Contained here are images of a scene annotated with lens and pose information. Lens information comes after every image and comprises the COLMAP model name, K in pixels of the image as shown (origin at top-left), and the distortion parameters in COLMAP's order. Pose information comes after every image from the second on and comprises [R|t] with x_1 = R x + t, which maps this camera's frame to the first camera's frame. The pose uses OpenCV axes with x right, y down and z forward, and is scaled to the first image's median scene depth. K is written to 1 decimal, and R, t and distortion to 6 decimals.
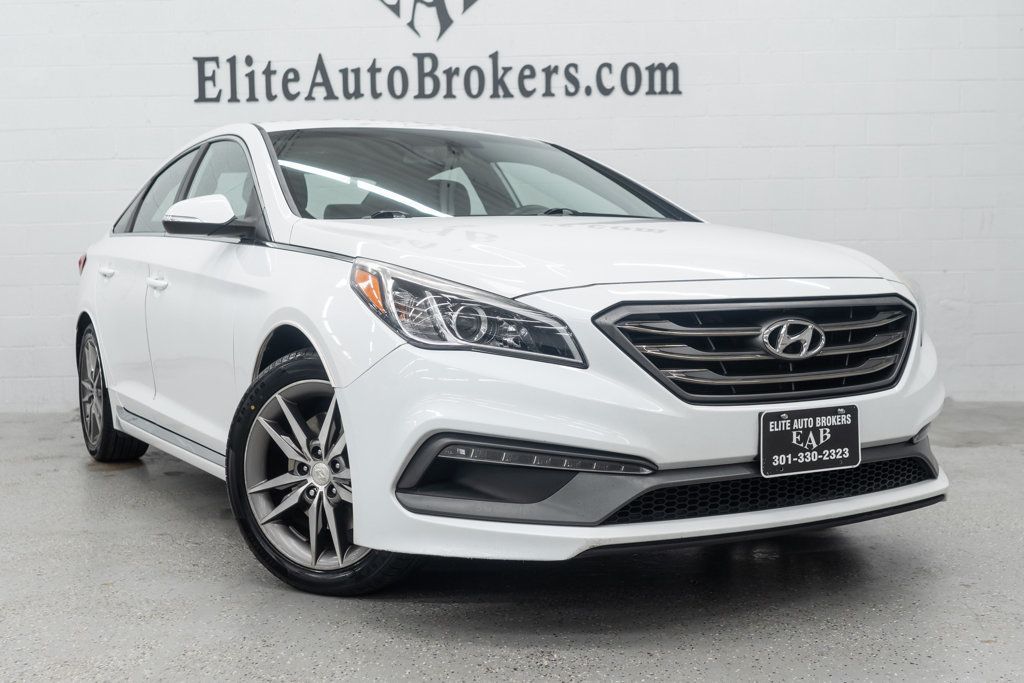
lens RADIAL K [[1164.4, 0, 515.9], [0, 1164.4, 335.0], [0, 0, 1]] dist [-0.041913, 0.000000]
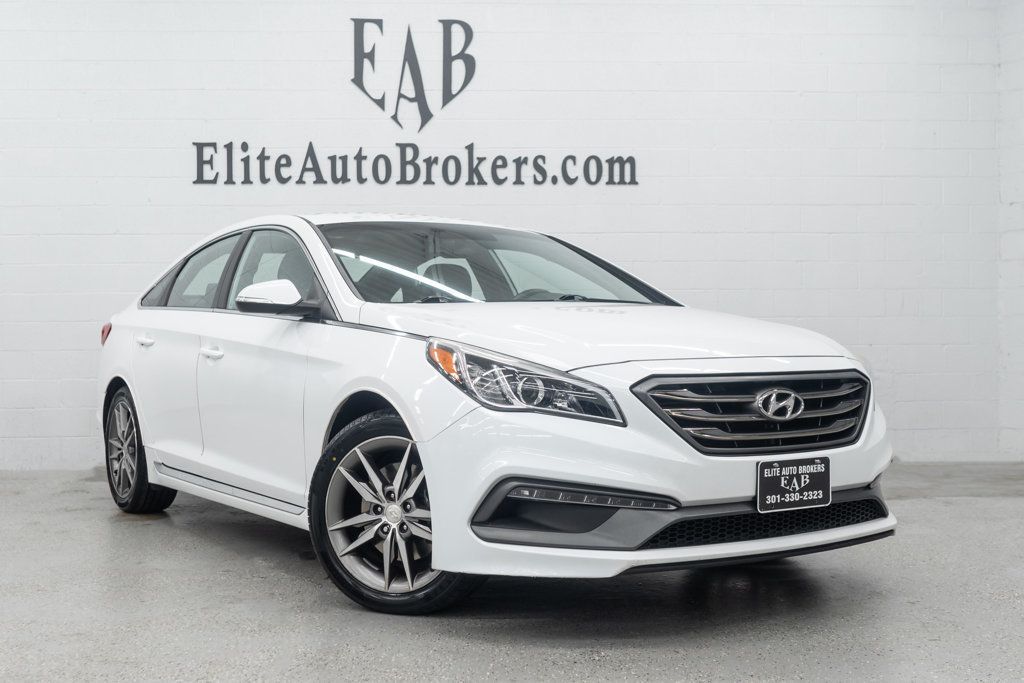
lens RADIAL K [[1164.4, 0, 508.9], [0, 1164.4, 342.2], [0, 0, 1]] dist [-0.041913, 0.000000]
pose [[0.997718, 0.009166, 0.066901, -0.129517], [-0.005798, 0.998715, -0.050355, 0.000862], [-0.067276, 0.049852, 0.996488, -0.228126]]
